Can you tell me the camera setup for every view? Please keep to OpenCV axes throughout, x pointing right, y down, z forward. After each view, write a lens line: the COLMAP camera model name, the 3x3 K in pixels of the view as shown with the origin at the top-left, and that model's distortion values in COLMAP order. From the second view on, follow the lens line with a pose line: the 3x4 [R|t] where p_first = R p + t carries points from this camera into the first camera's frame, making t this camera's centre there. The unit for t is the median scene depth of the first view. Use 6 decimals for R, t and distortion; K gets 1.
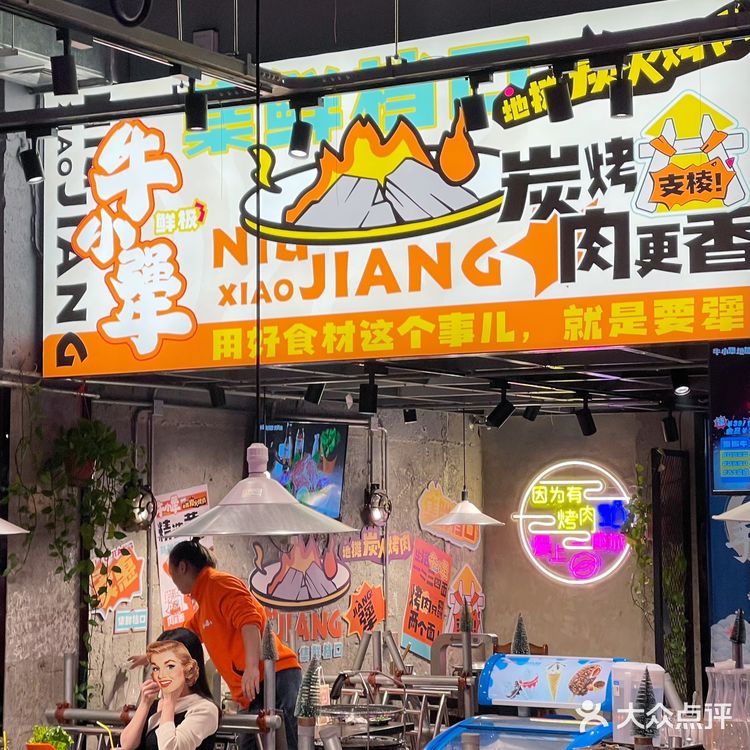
lens RADIAL K [[1936.0, 0, 375.0], [0, 1936.0, 375.0], [0, 0, 1]] dist [0.008770, 0.004274]
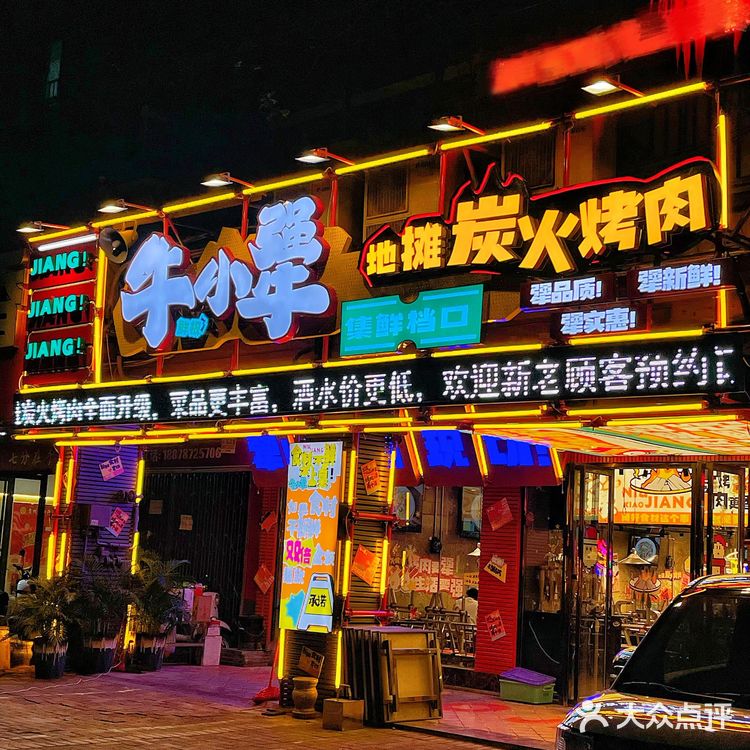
lens RADIAL K [[1367.8, 0, 375.0], [0, 1367.8, 375.0], [0, 0, 1]] dist [0.192690, 0.012099]
pose [[0.970376, 0.025598, -0.240240, 0.098695], [-0.041592, 0.997225, -0.061739, -0.113798], [0.237993, 0.069902, 0.968748, -1.925771]]
